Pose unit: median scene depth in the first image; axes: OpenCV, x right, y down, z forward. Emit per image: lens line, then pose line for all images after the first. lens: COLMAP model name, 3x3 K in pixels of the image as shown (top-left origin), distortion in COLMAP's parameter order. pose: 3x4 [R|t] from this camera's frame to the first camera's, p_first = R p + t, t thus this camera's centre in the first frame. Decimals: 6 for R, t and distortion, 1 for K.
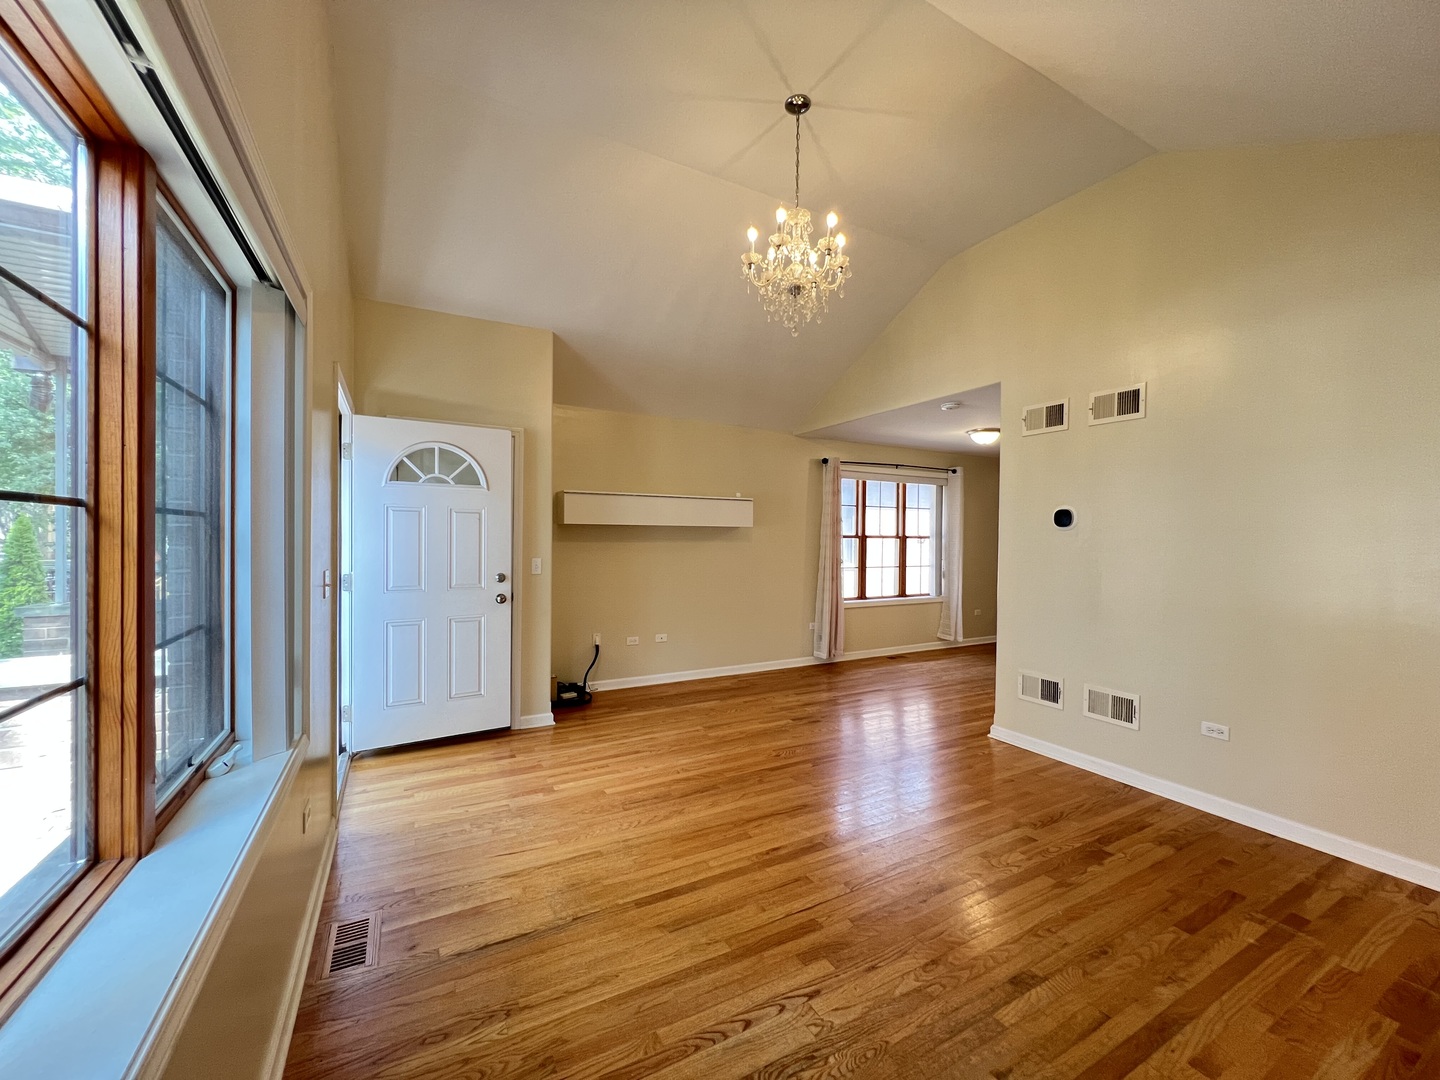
lens RADIAL K [[574.2, 0, 720.0], [0, 574.2, 540.0], [0, 0, 1]] dist [-0.001974, 0.000247]
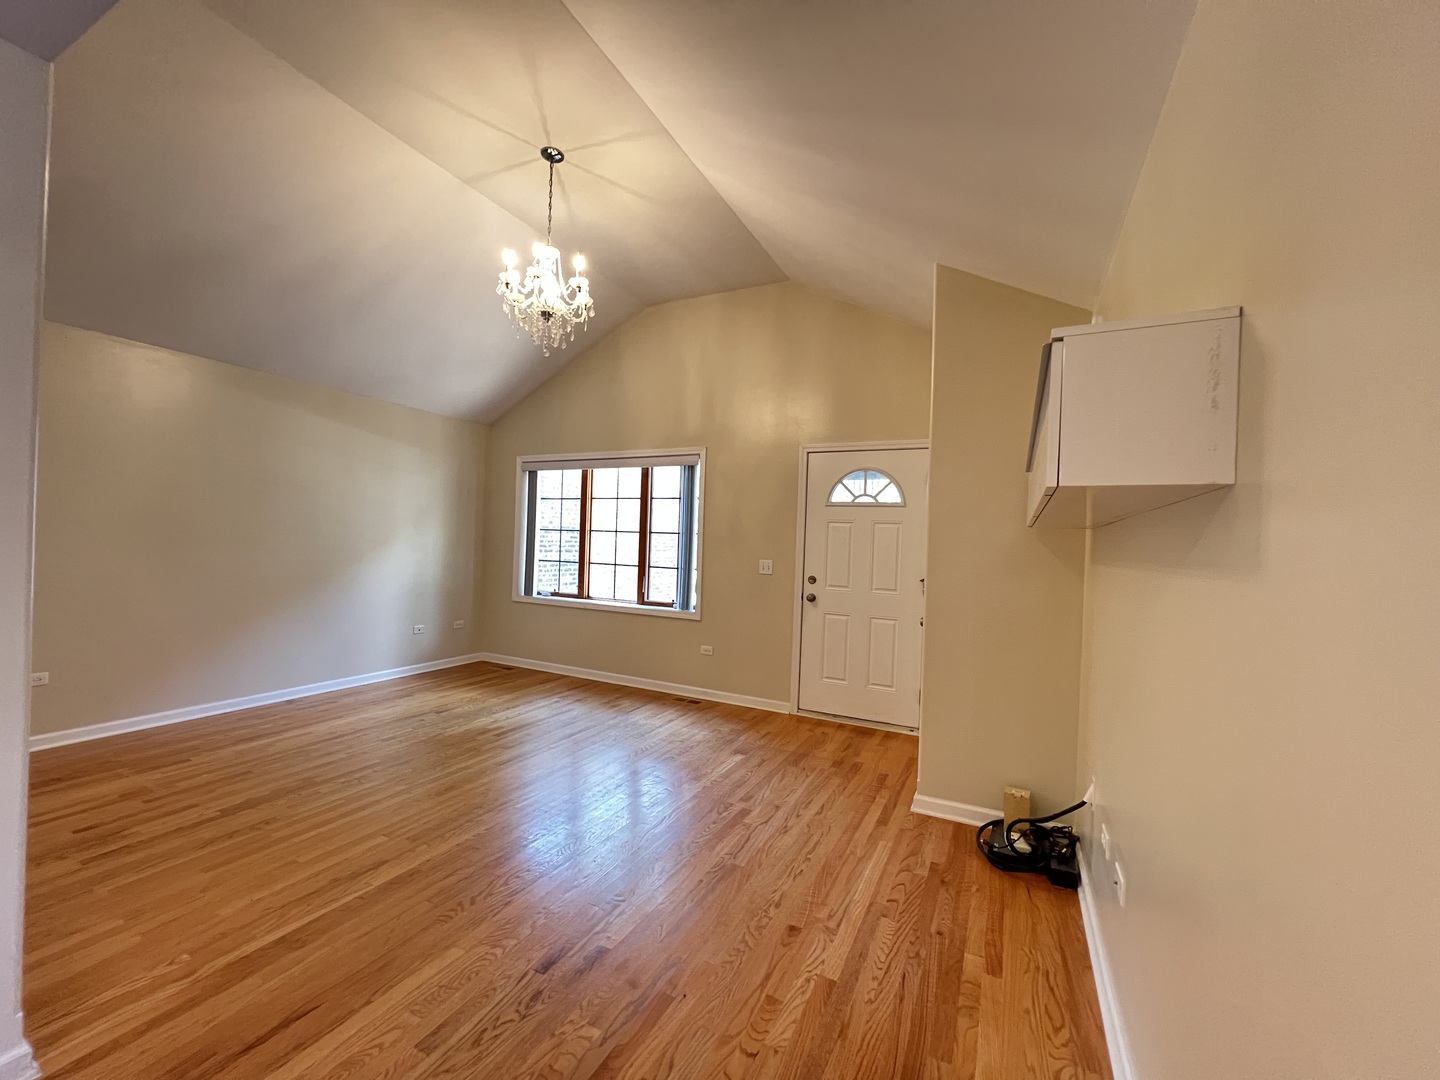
lens RADIAL K [[575.3, 0, 721.6], [0, 575.3, 542.9], [0, 0, 1]] dist [-0.000686, 0.000381]
pose [[-0.821892, -0.038170, -0.568363, 0.294273], [-0.045355, 0.998970, -0.001502, 0.000773], [0.567835, 0.024544, -0.822776, 1.319614]]
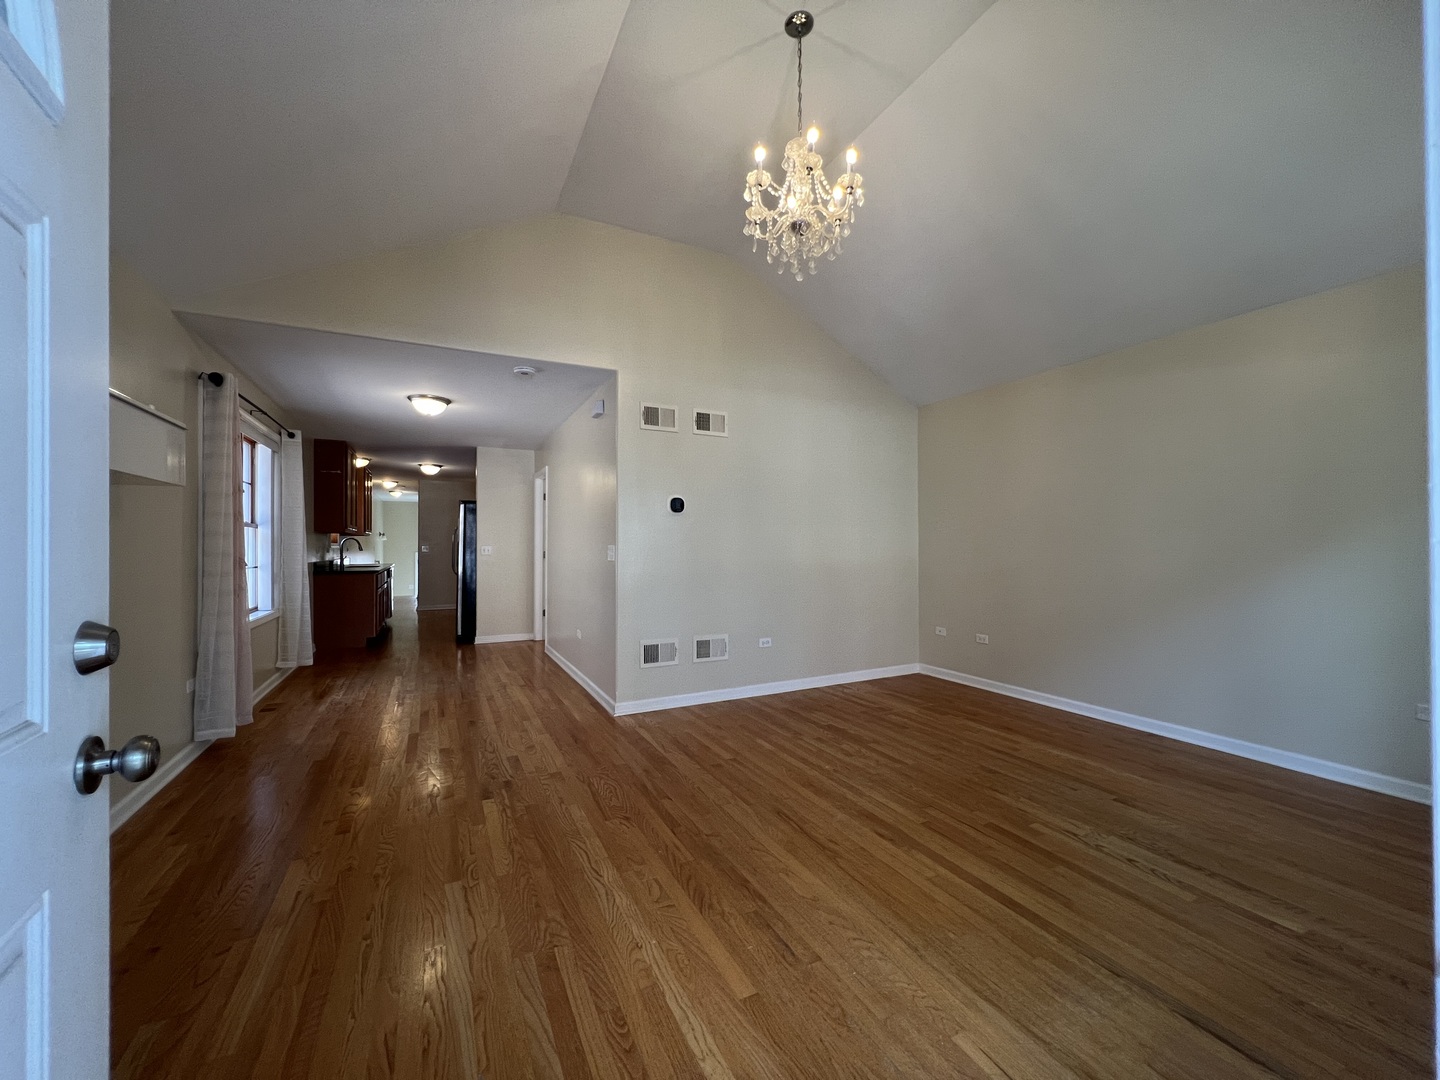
lens RADIAL K [[571.3, 0, 723.1], [0, 571.3, 545.8], [0, 0, 1]] dist [0.000572, 0.000306]
pose [[0.028634, -0.009271, 0.999547, -0.466189], [0.007355, 0.999932, 0.009064, 0.028245], [-0.999563, 0.007093, 0.028700, 0.675682]]
